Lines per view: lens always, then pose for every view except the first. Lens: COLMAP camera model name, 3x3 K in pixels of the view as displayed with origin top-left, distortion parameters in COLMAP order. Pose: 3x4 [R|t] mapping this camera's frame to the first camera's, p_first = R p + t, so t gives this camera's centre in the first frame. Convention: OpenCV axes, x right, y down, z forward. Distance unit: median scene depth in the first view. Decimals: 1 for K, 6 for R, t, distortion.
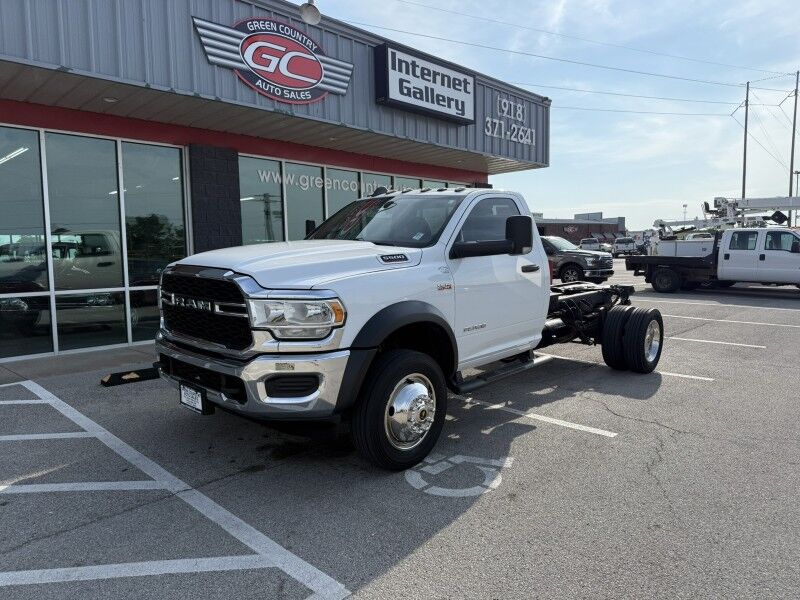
lens RADIAL K [[567.0, 0, 398.1], [0, 567.0, 298.6], [0, 0, 1]] dist [-0.013661, -0.000945]
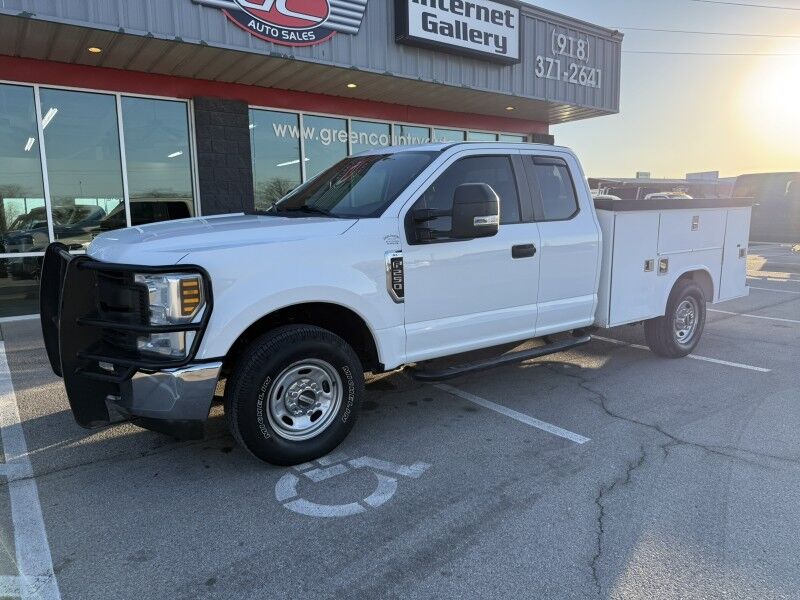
lens RADIAL K [[567.0, 0, 400.6], [0, 567.0, 298.6], [0, 0, 1]] dist [-0.013661, -0.000945]
pose [[0.984652, 0.019697, -0.173415, 0.125799], [-0.009265, 0.998110, 0.060757, 0.001855], [0.174284, -0.058218, 0.982973, 0.101876]]
